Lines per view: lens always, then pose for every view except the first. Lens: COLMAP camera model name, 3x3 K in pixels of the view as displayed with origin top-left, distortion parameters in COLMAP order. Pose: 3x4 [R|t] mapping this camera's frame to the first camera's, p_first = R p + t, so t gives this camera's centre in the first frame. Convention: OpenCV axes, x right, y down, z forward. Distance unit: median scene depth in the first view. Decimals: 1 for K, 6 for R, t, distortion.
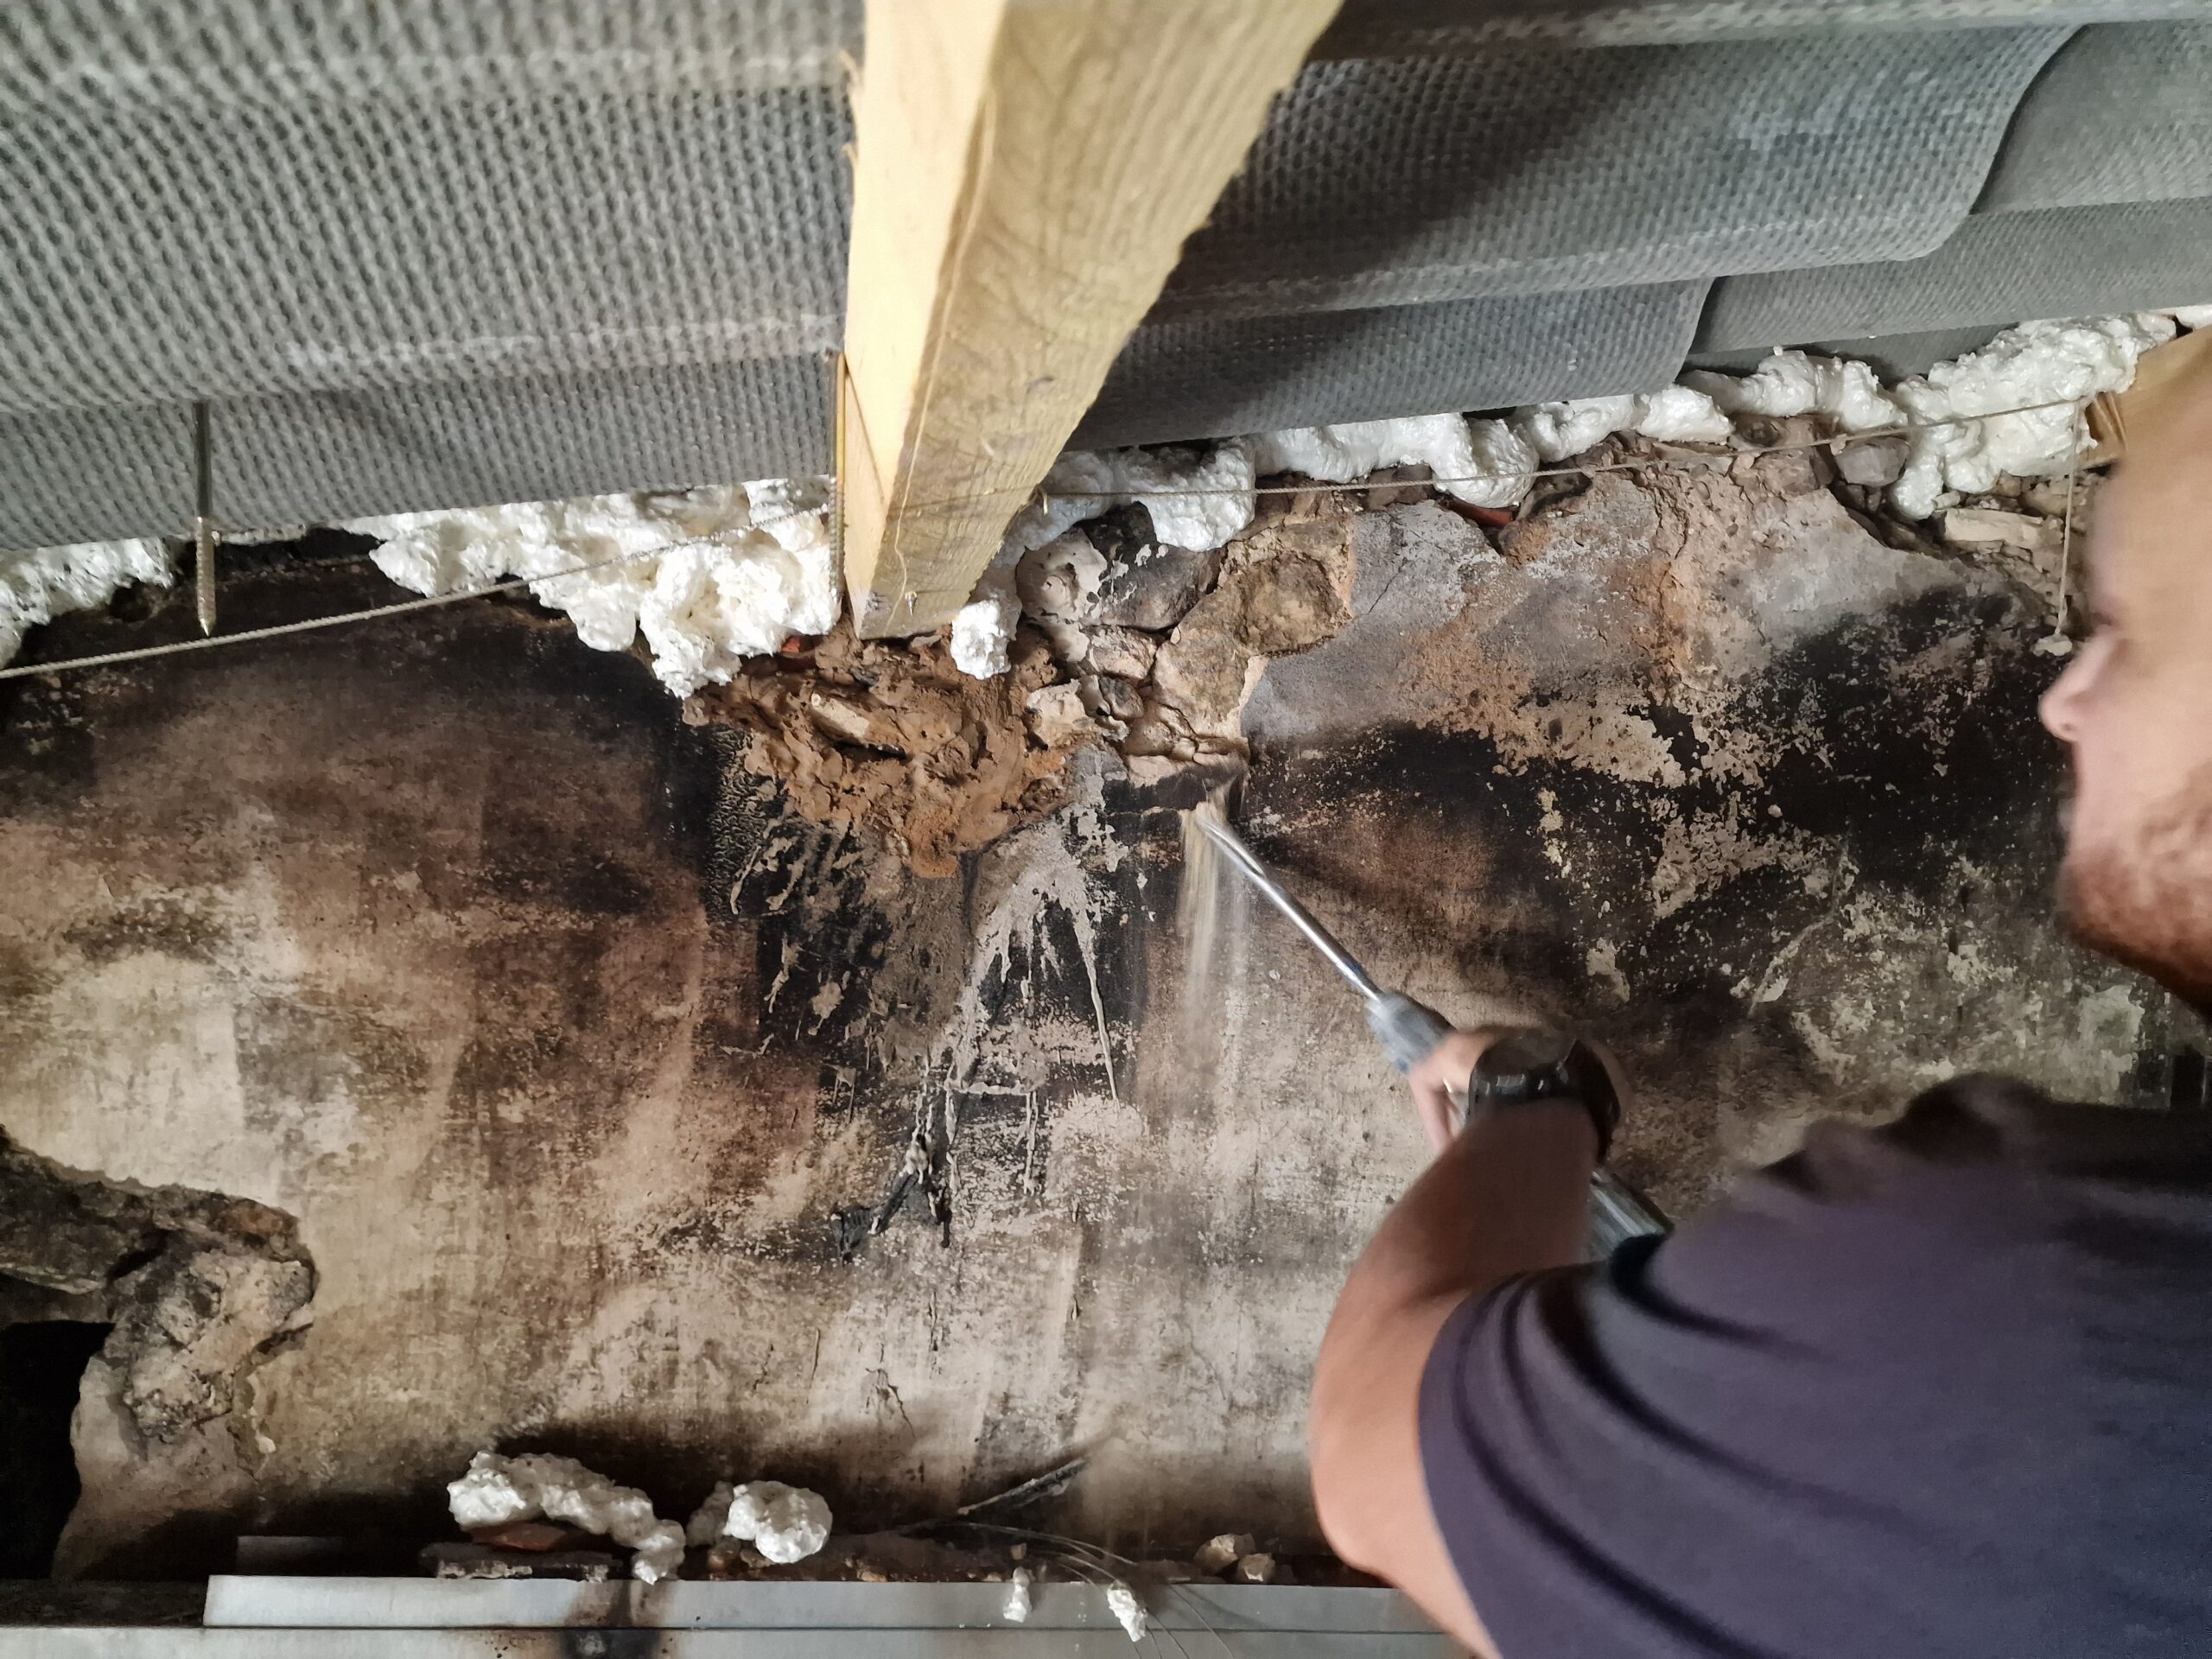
lens RADIAL K [[1504.5, 0, 1106.0], [0, 1504.5, 829.5], [0, 0, 1]] dist [0.069966, -0.058552]
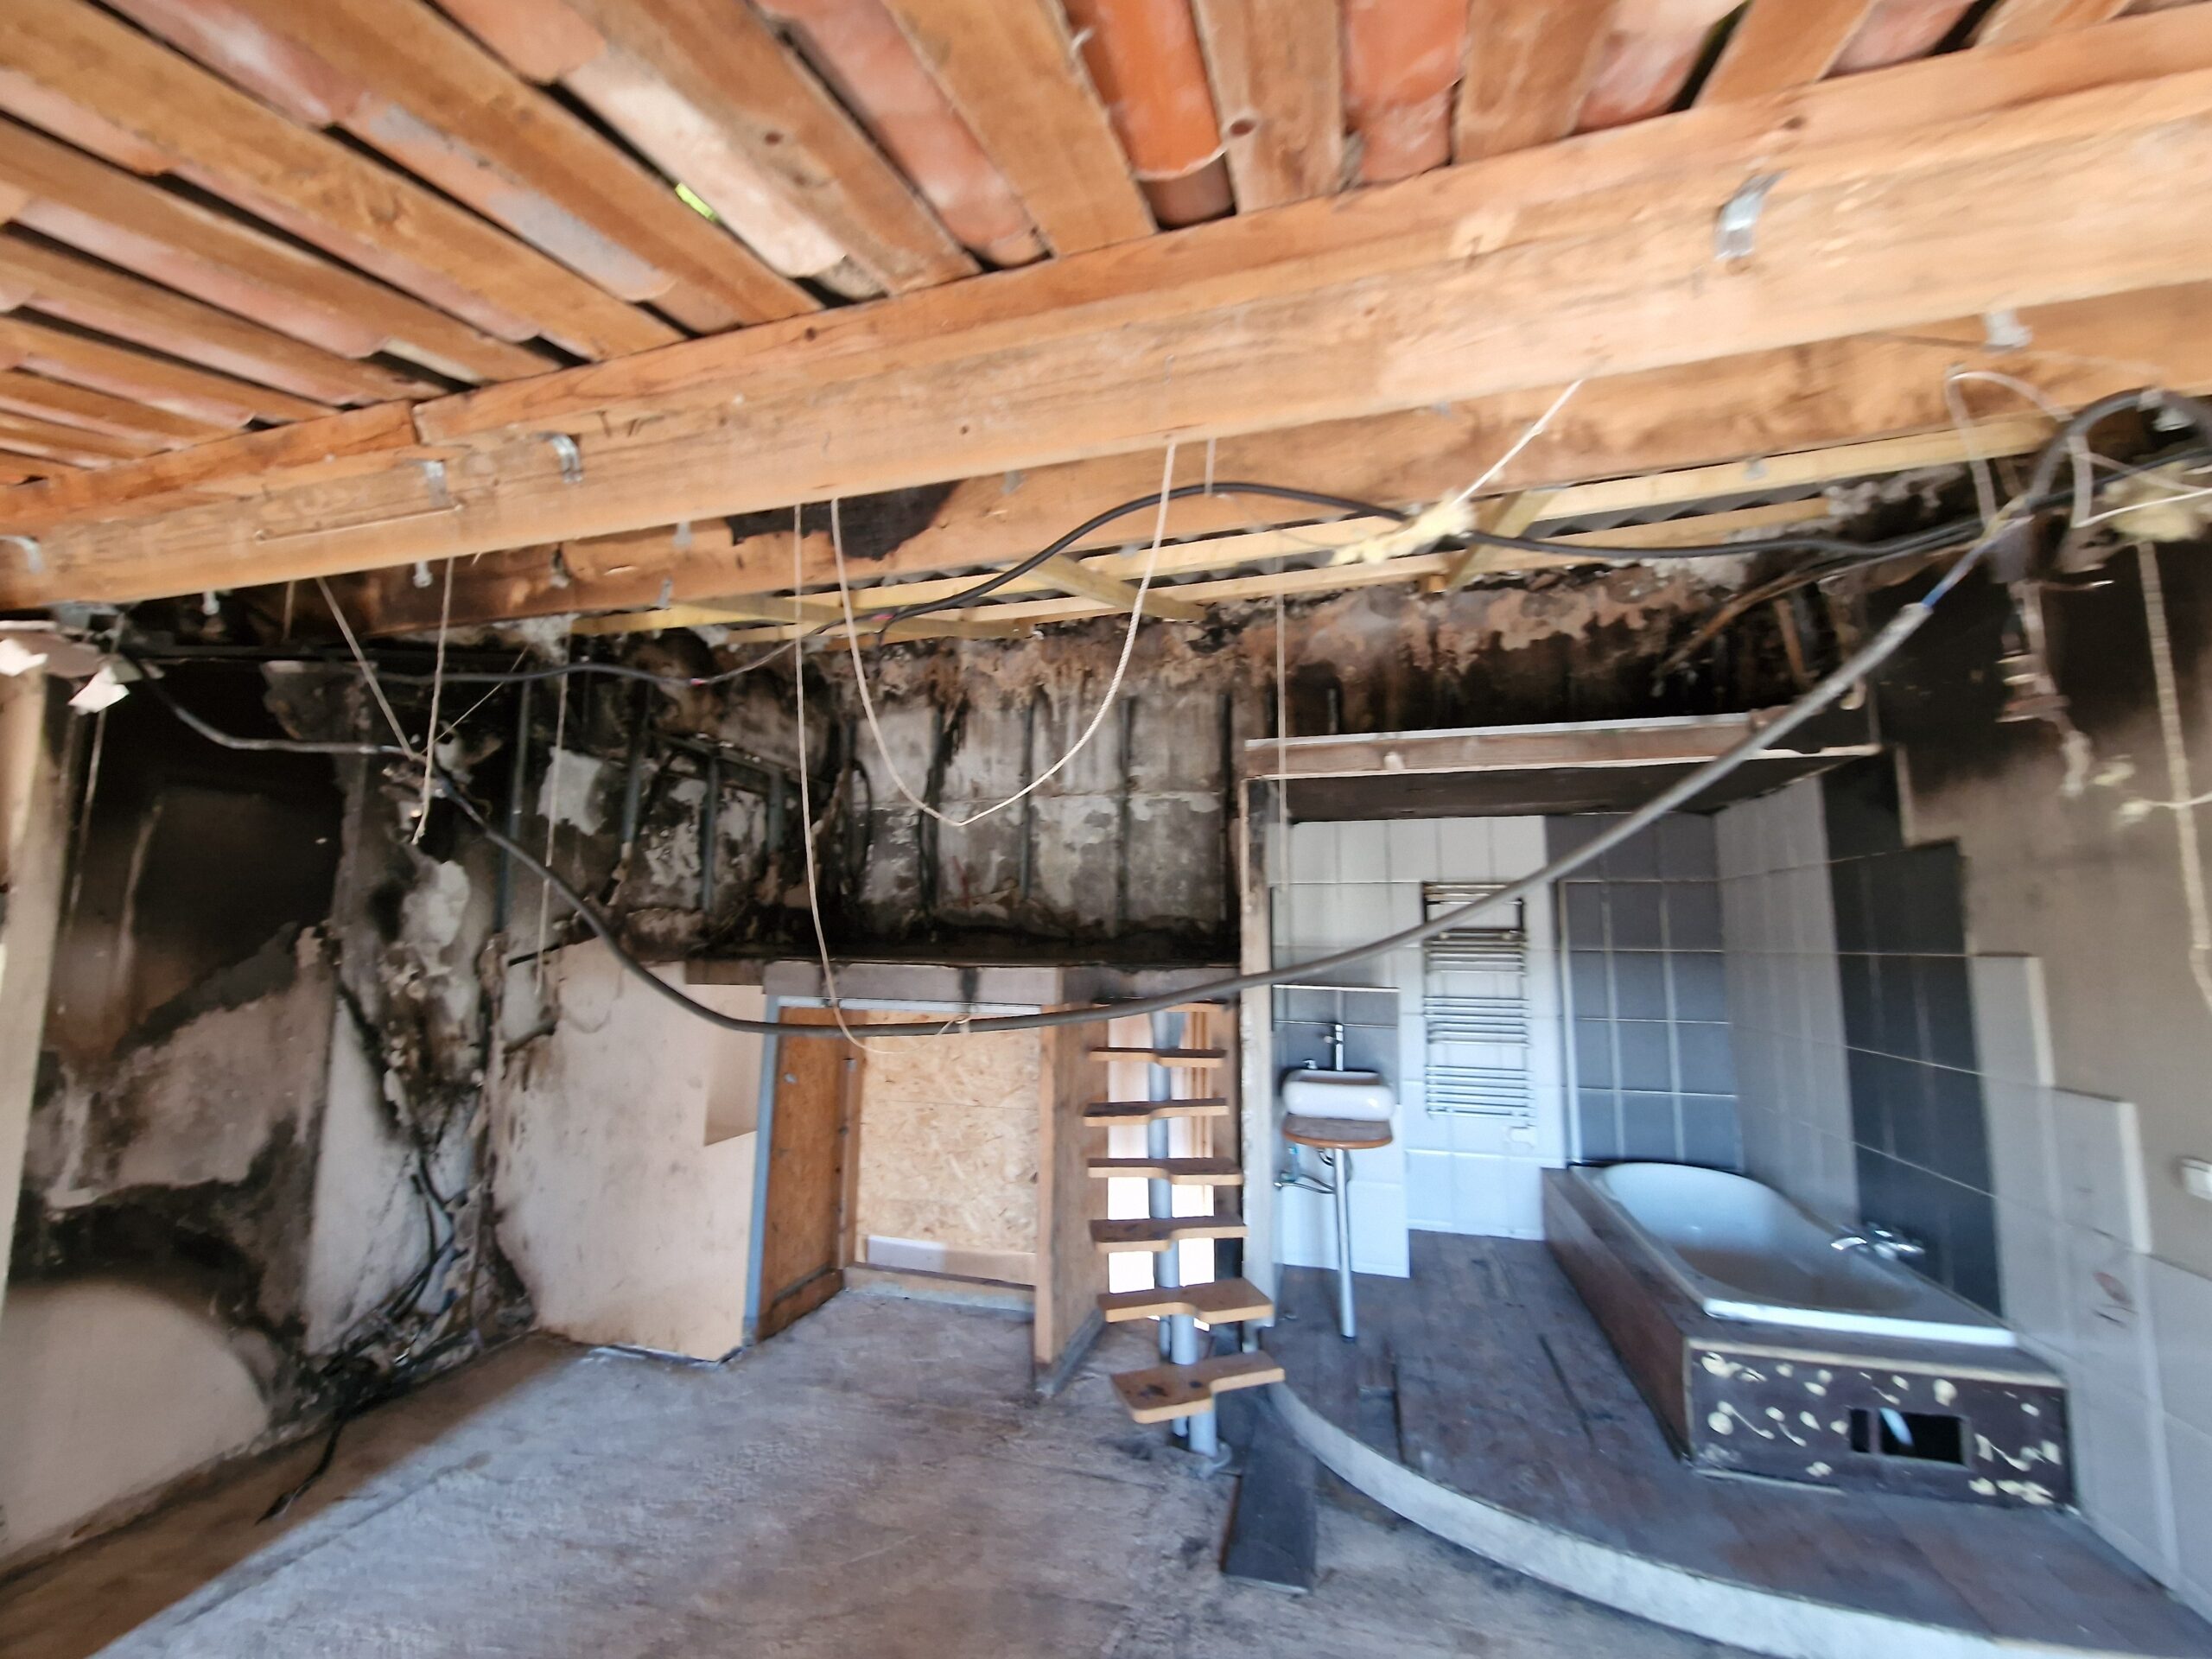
lens RADIAL K [[909.1, 0, 1106.0], [0, 909.1, 829.5], [0, 0, 1]] dist [-0.002599, -0.000121]
pose [[0.463689, 0.014686, 0.885876, -3.476296], [0.009231, 0.999728, -0.021405, 0.979842], [-0.885950, 0.018103, 0.463427, -3.030415]]
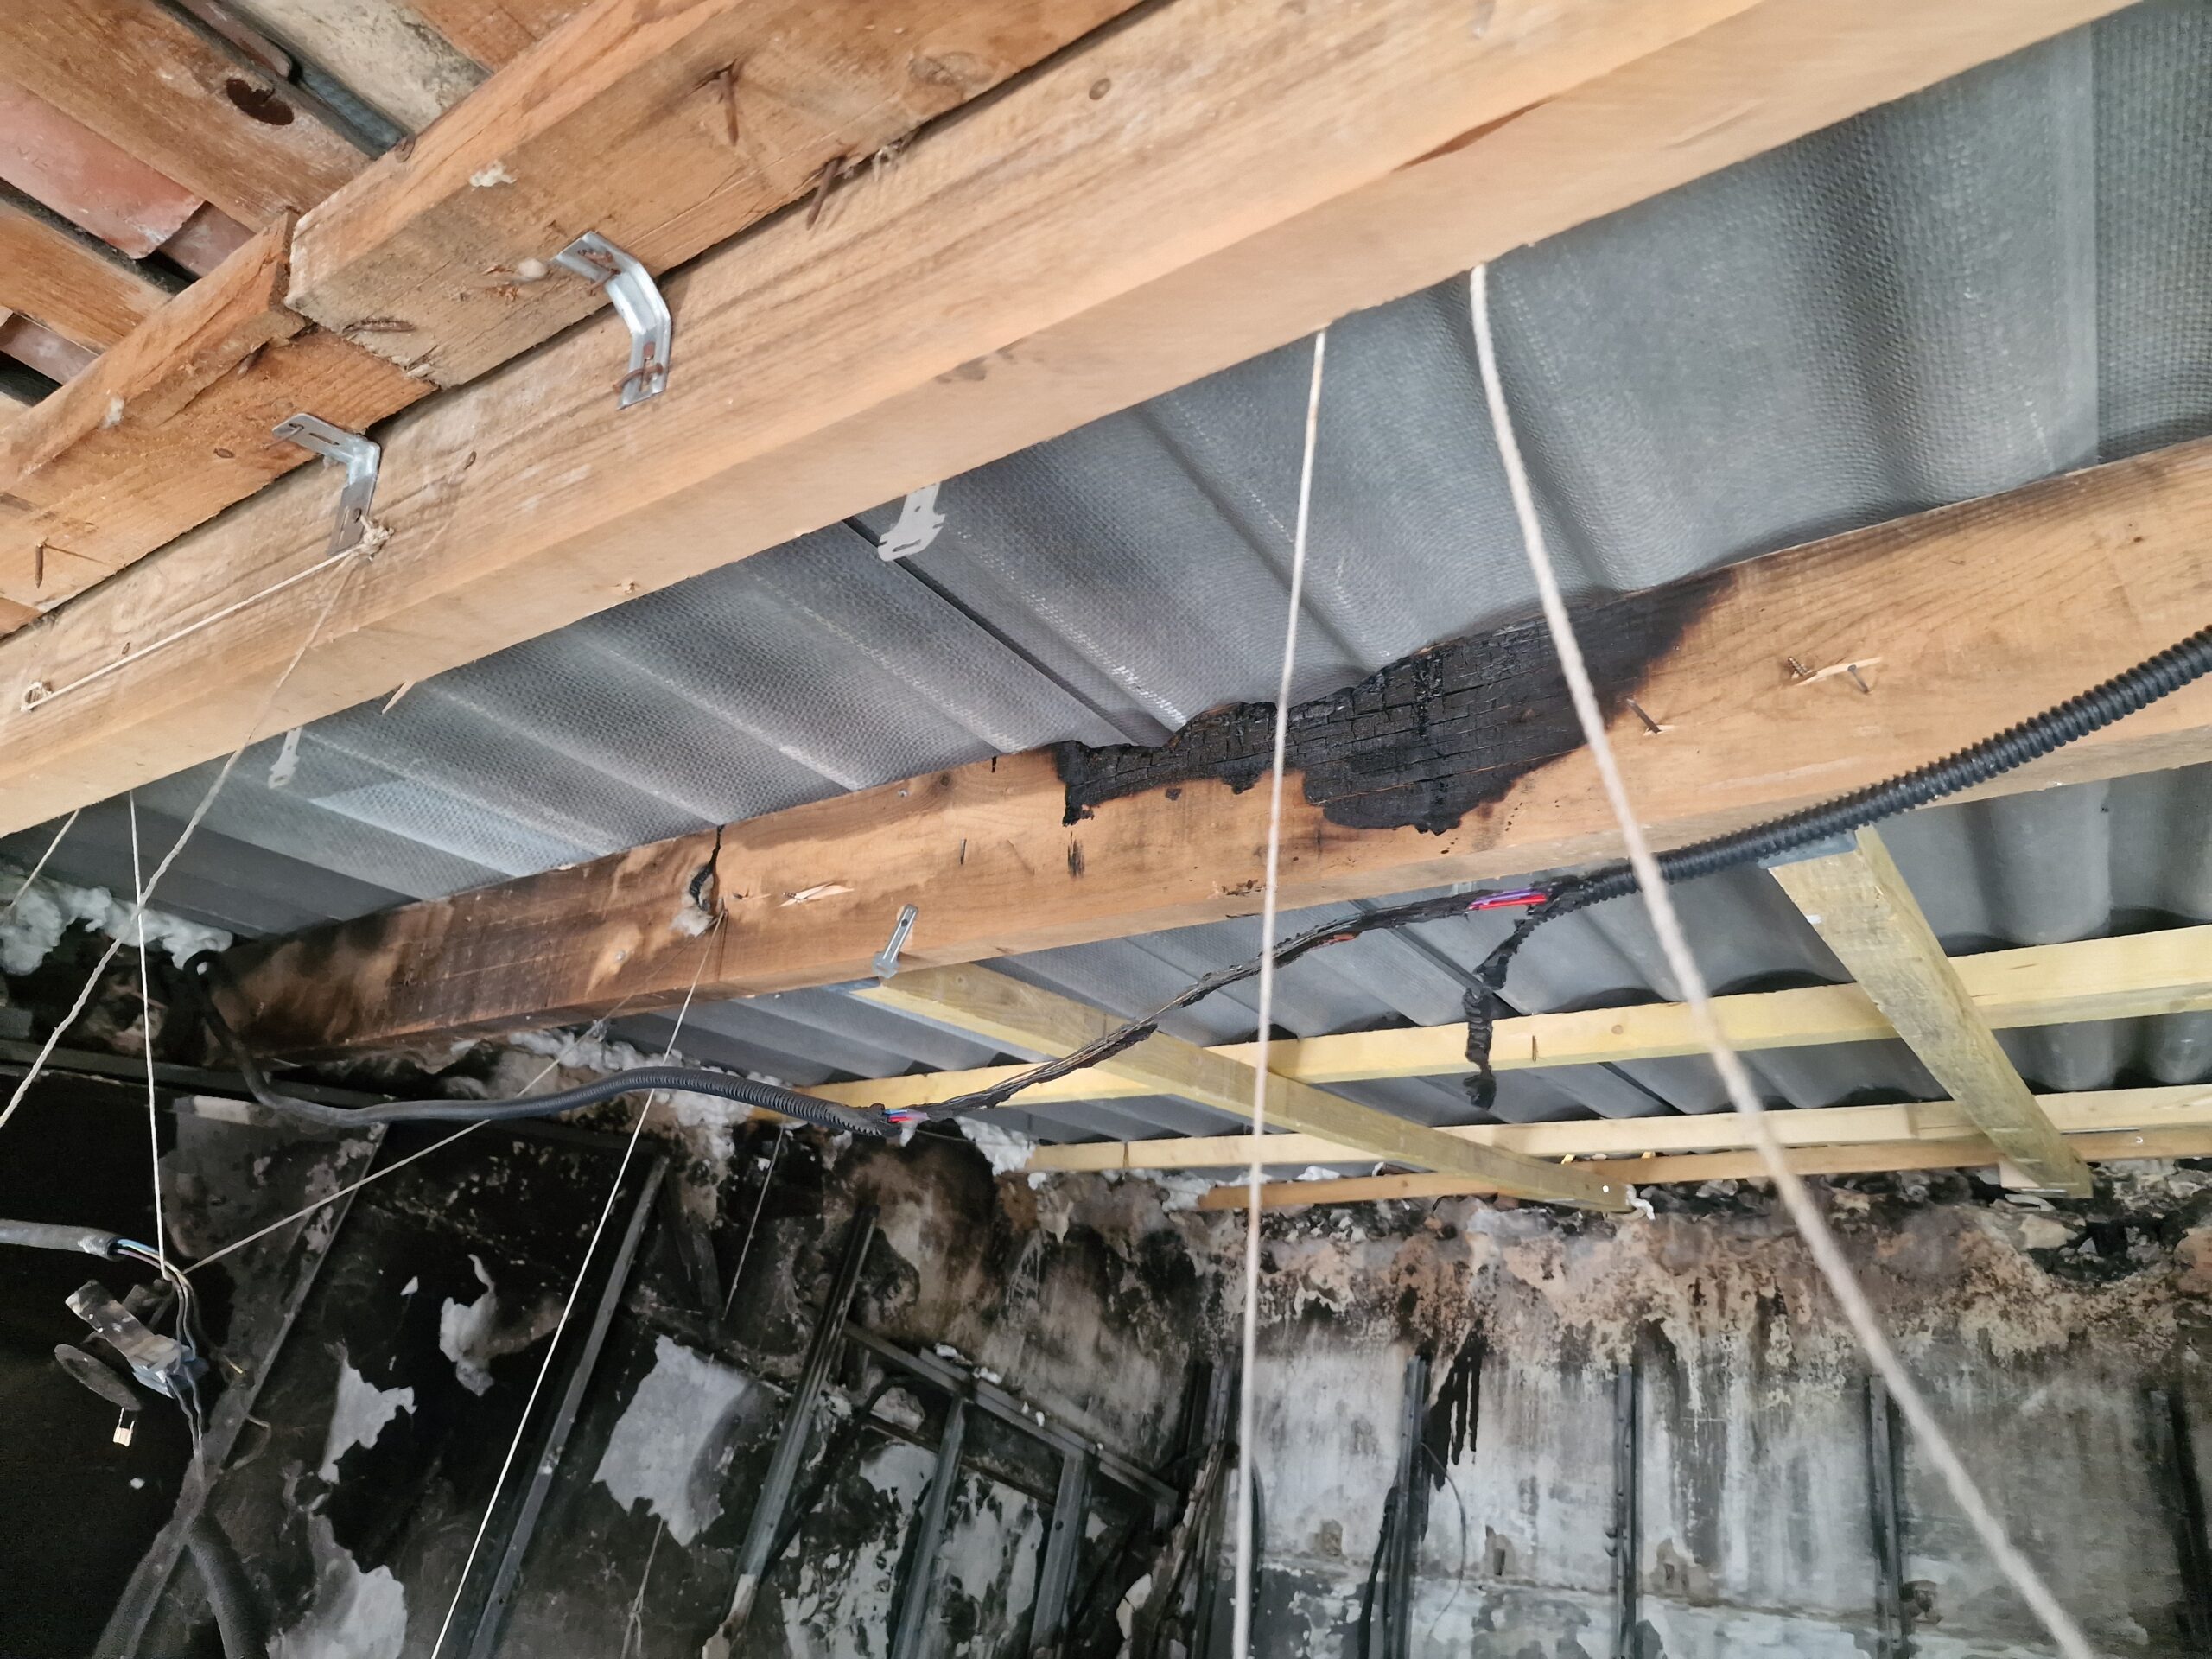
lens RADIAL K [[1504.5, 0, 1106.0], [0, 1504.5, 829.5], [0, 0, 1]] dist [0.069966, -0.058552]
pose [[0.708611, 0.411893, 0.572900, -2.787313], [-0.143990, 0.879261, -0.454056, 0.907717], [-0.690751, 0.239257, 0.682363, -2.273101]]
